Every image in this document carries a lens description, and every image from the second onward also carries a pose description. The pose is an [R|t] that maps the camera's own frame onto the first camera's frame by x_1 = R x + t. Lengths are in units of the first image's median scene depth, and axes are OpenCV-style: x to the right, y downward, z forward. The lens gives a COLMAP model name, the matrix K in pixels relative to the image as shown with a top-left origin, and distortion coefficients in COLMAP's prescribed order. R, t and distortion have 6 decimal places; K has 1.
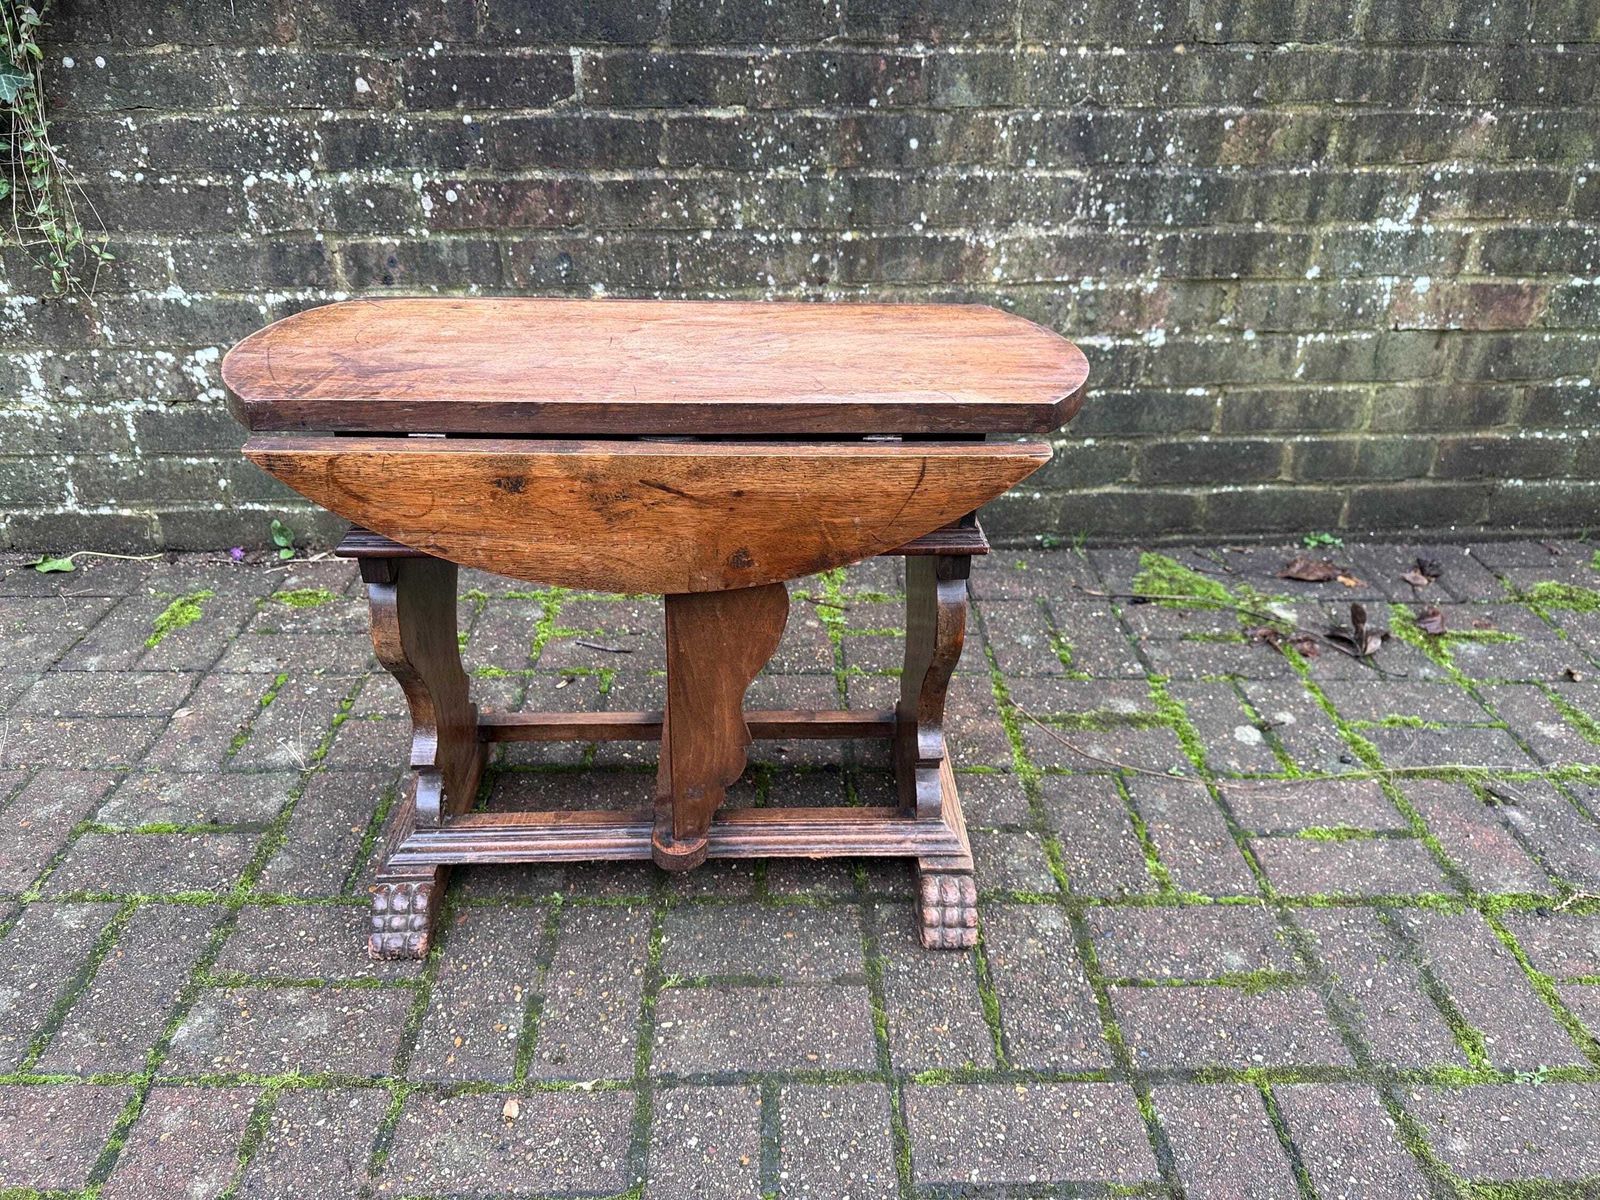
lens RADIAL K [[1130.0, 0, 788.9], [0, 1130.0, 600.2], [0, 0, 1]] dist [0.161843, -0.366633]
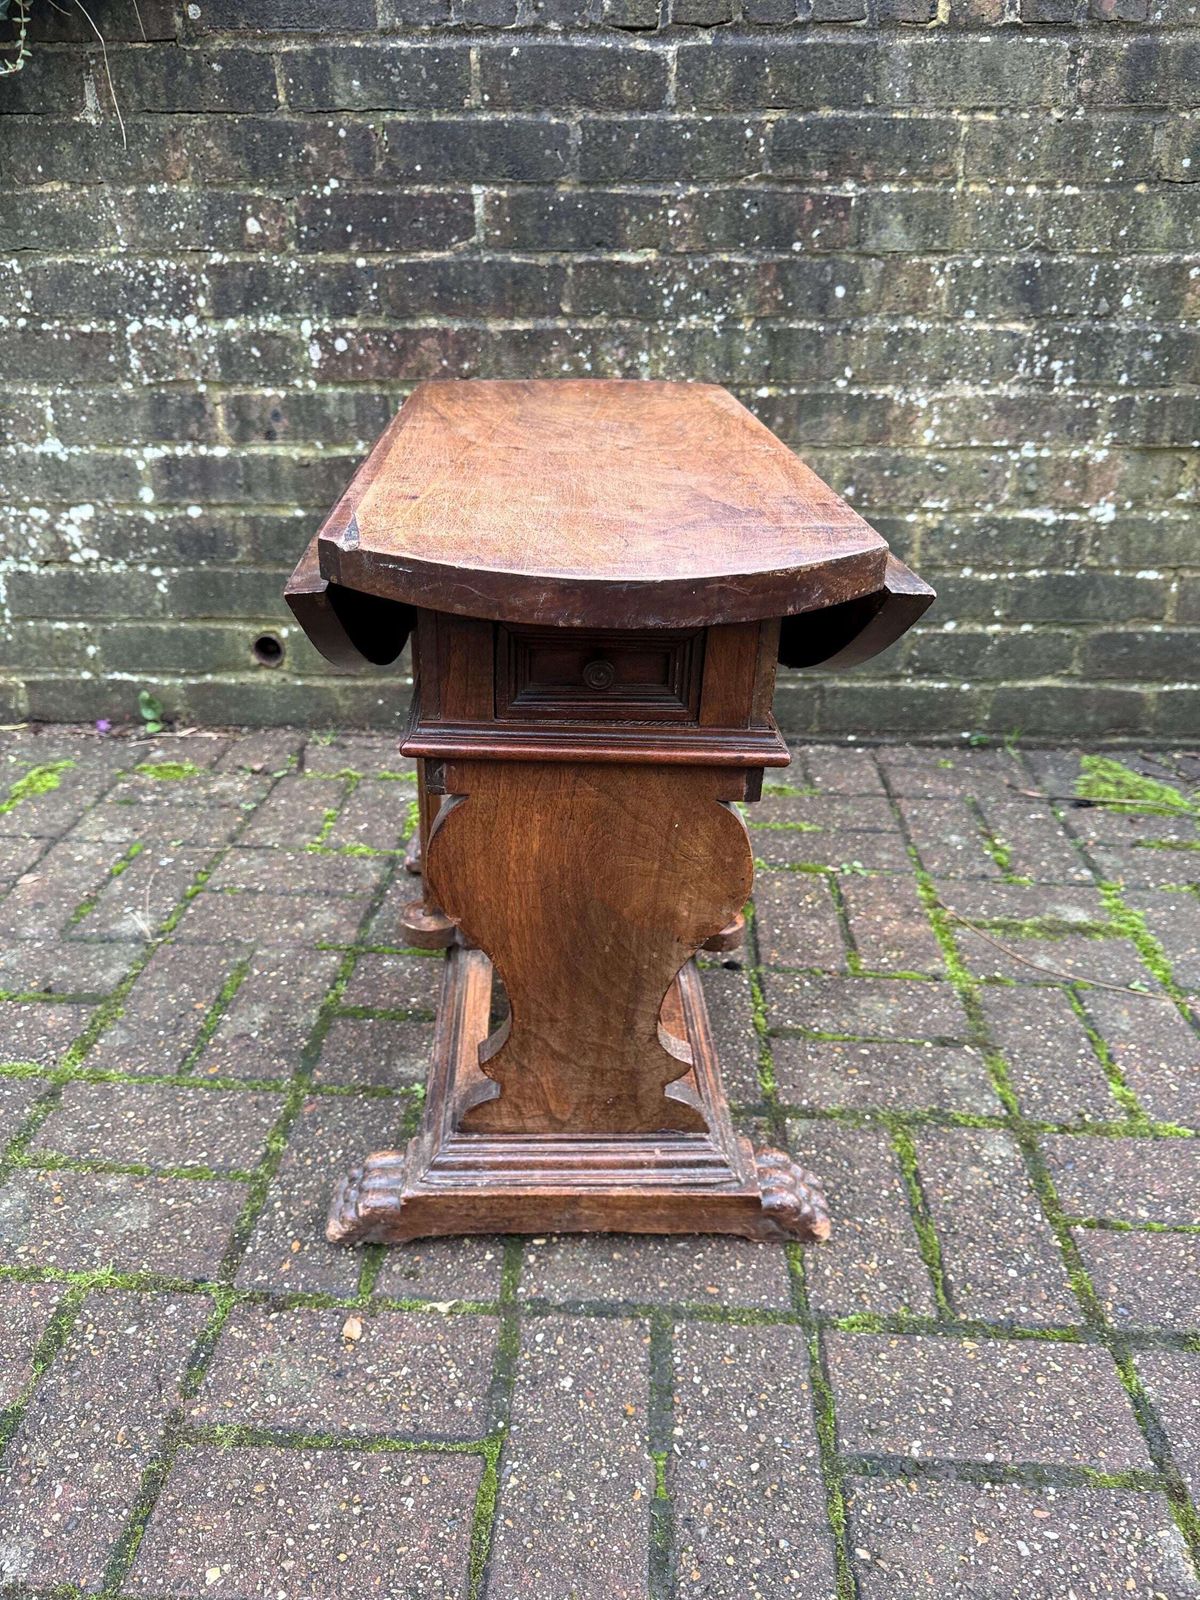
lens RADIAL K [[1153.3, 0, 589.5], [0, 1153.3, 792.9], [0, 0, 1]] dist [0.006450, -0.019654]
pose [[0.997123, 0.032014, -0.068715, -0.013766], [-0.035323, 0.998247, -0.047492, 0.050169], [0.067074, 0.049782, 0.996505, 0.089268]]
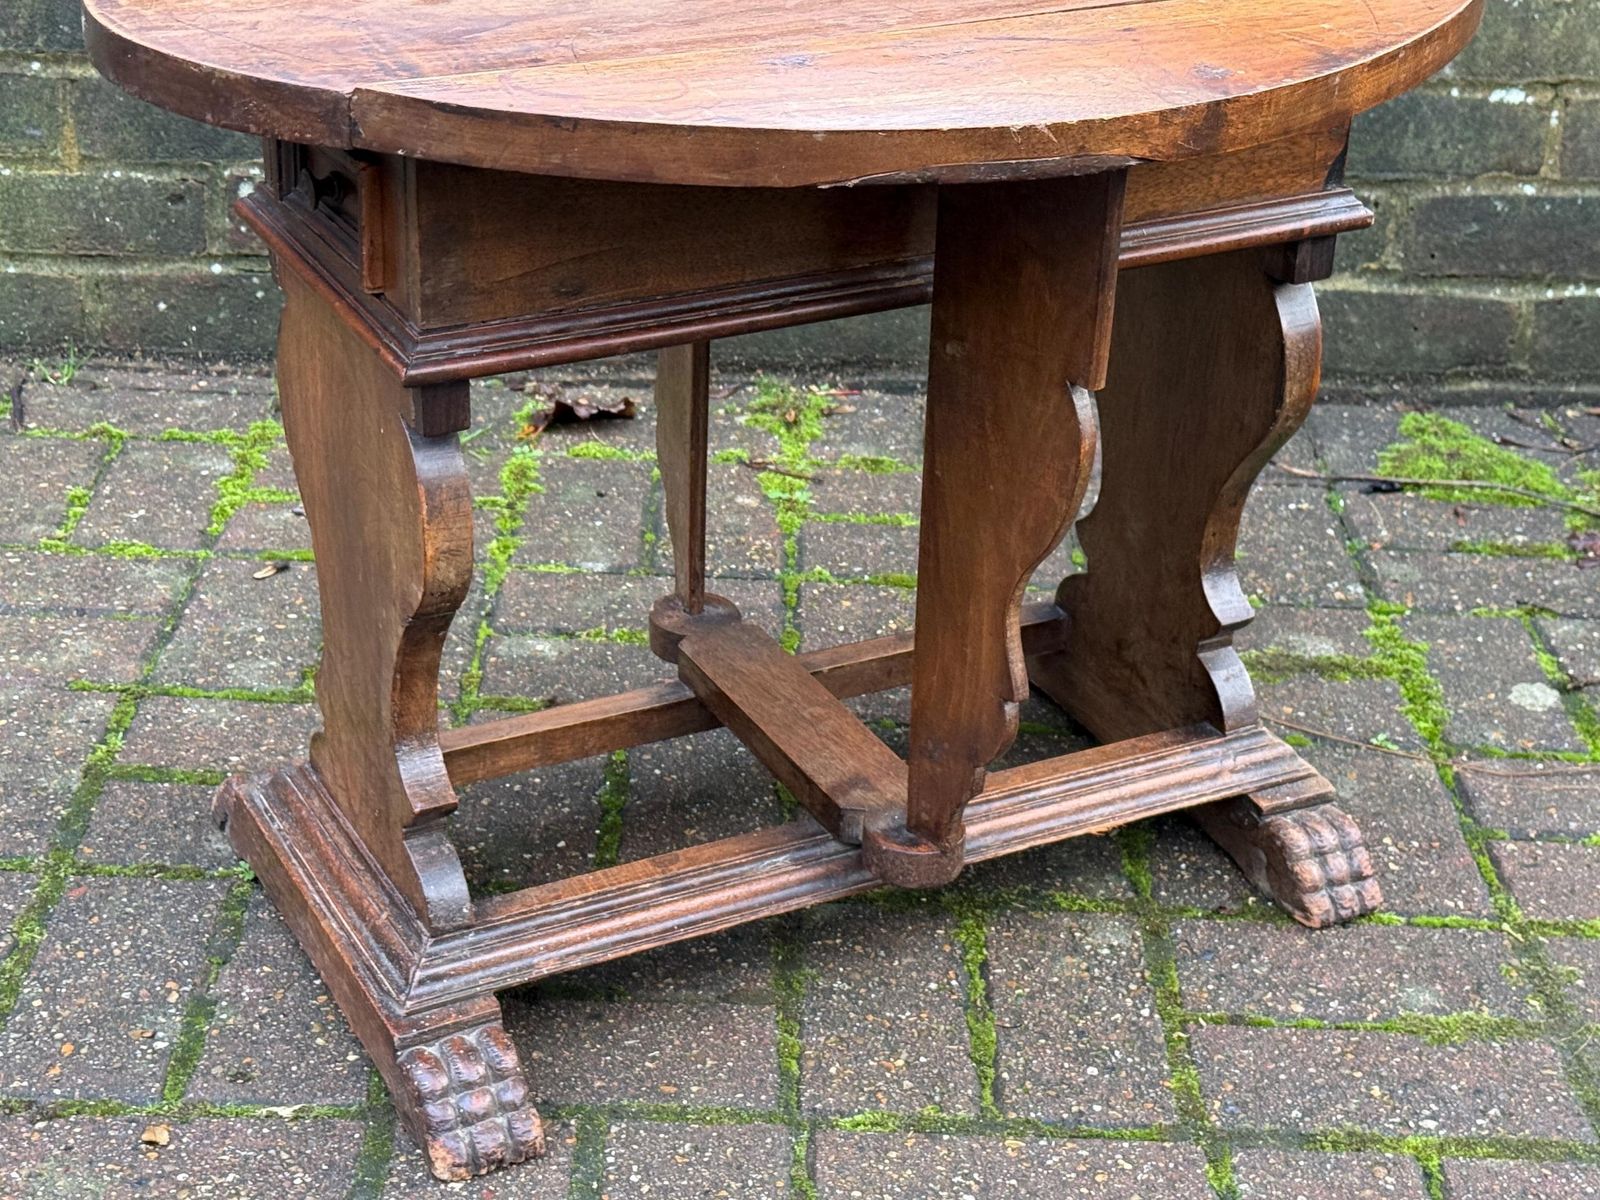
lens RADIAL K [[2768.3, 0, 784.4], [0, 2768.3, 585.4], [0, 0, 1]] dist [0.161248, -0.200343]
pose [[0.999344, 0.034503, -0.010983, 0.053333], [-0.035105, 0.997552, -0.060475, 0.137088], [0.008869, 0.060821, 0.998109, -0.274032]]
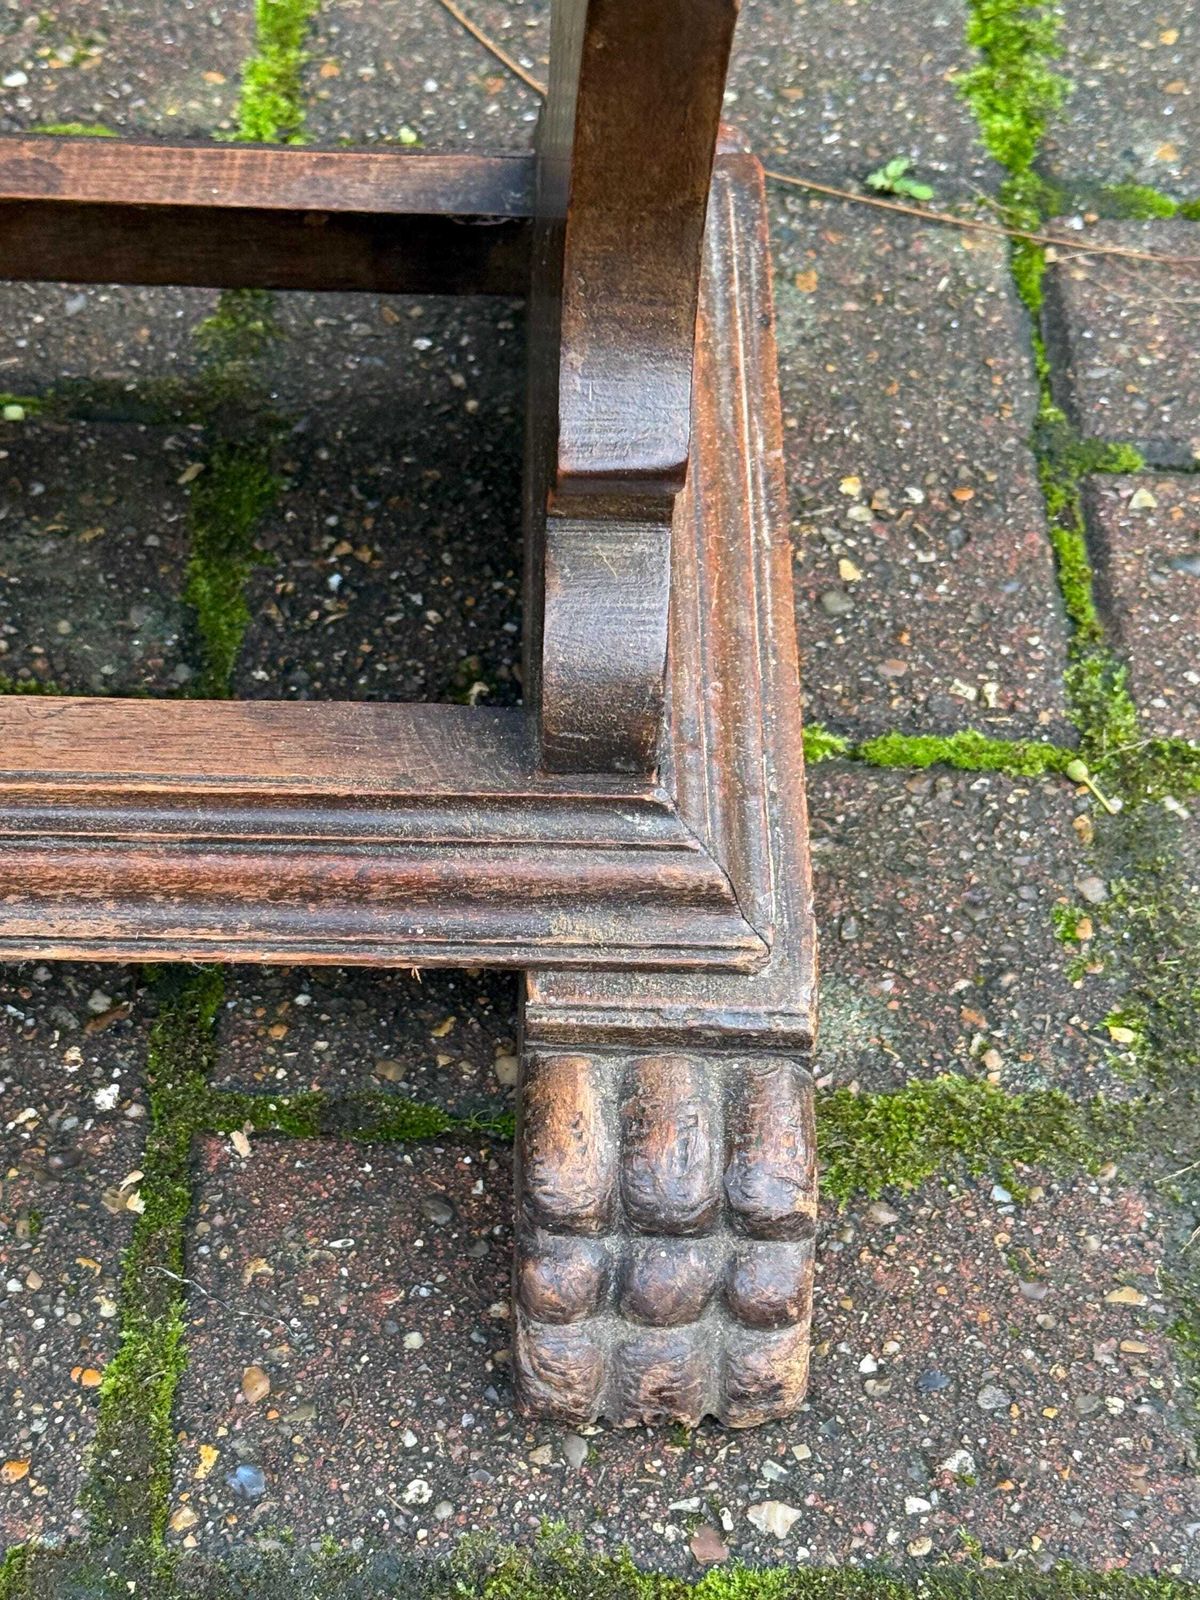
lens RADIAL K [[2769.7, 0, 577.1], [0, 2769.7, 827.4], [0, 0, 1]] dist [0.140346, -0.097745]
pose [[0.999044, 0.038668, 0.020400, 0.219300], [-0.043432, 0.931217, 0.361867, 0.056612], [-0.005004, -0.362407, 0.932006, 0.345849]]
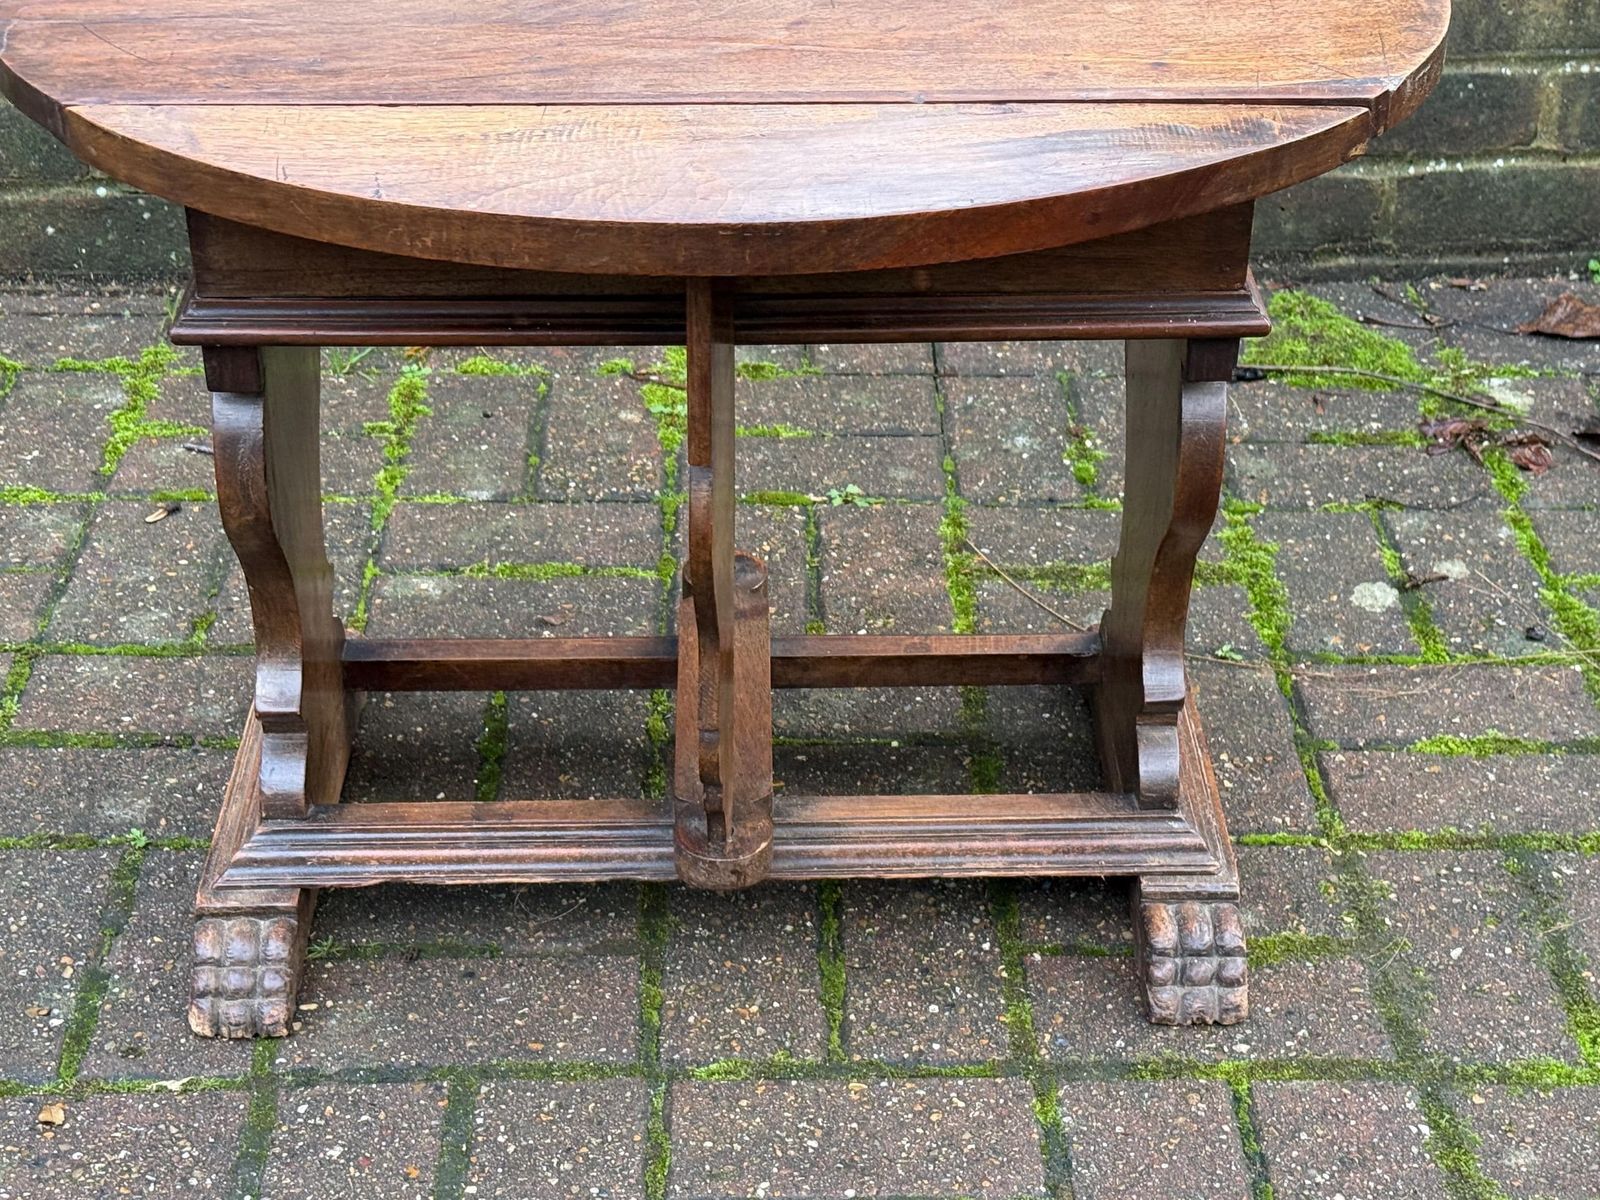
lens RADIAL K [[2761.7, 0, 815.0], [0, 2761.7, 612.0], [0, 0, 1]] dist [0.157045, -0.146161]
pose [[0.999989, -0.001690, 0.004396, 0.103057], [0.001494, 0.999019, 0.044260, 0.055816], [-0.004466, -0.044253, 0.999010, -0.318533]]
